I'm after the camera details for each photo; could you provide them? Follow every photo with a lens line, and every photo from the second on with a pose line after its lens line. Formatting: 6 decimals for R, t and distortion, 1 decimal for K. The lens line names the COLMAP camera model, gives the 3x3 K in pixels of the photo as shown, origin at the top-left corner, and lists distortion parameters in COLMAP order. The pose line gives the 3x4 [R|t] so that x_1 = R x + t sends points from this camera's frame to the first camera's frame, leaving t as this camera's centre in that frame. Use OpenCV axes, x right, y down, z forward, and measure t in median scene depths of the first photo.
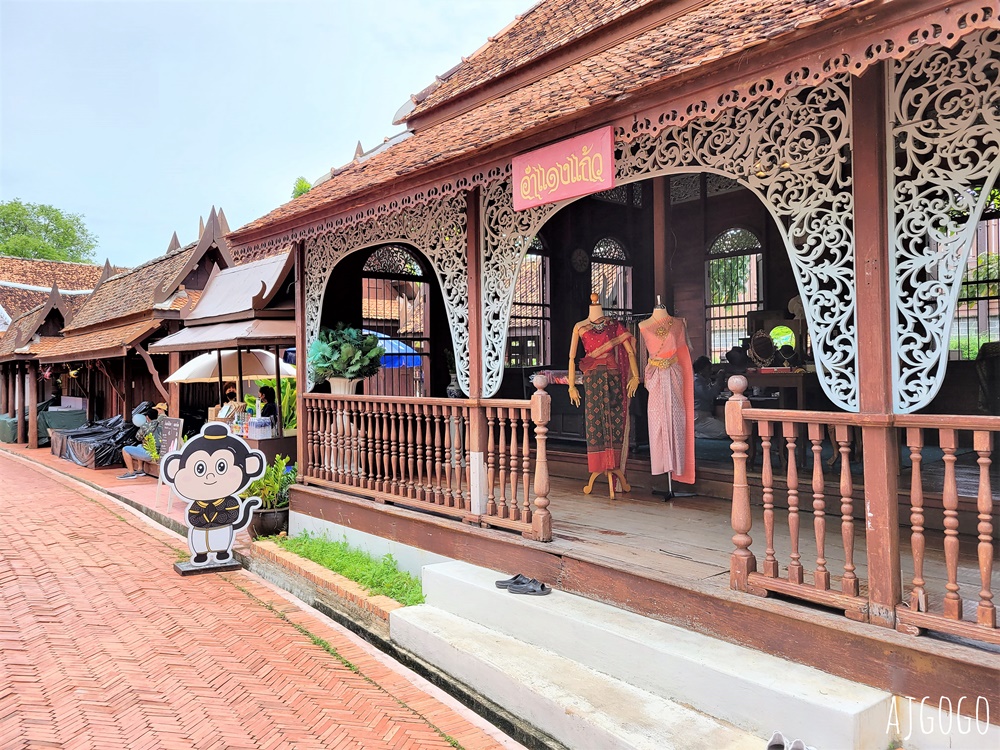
lens RADIAL K [[764.7, 0, 498.9], [0, 764.7, 372.5], [0, 0, 1]] dist [0.075764, 0.001648]
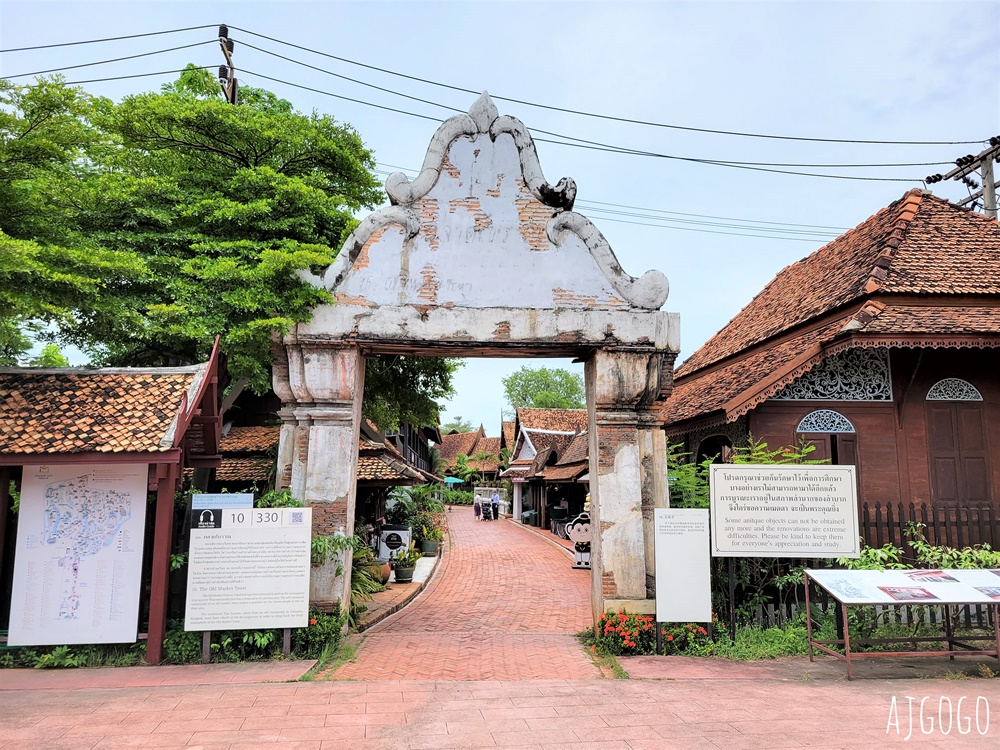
lens RADIAL K [[764.7, 0, 499.9], [0, 764.7, 376.6], [0, 0, 1]] dist [0.075764, 0.001648]
pose [[0.816157, -0.055912, -0.575119, 0.422123], [-0.022436, 0.991491, -0.128230, -0.026294], [0.577395, 0.117559, 0.807958, -0.614223]]
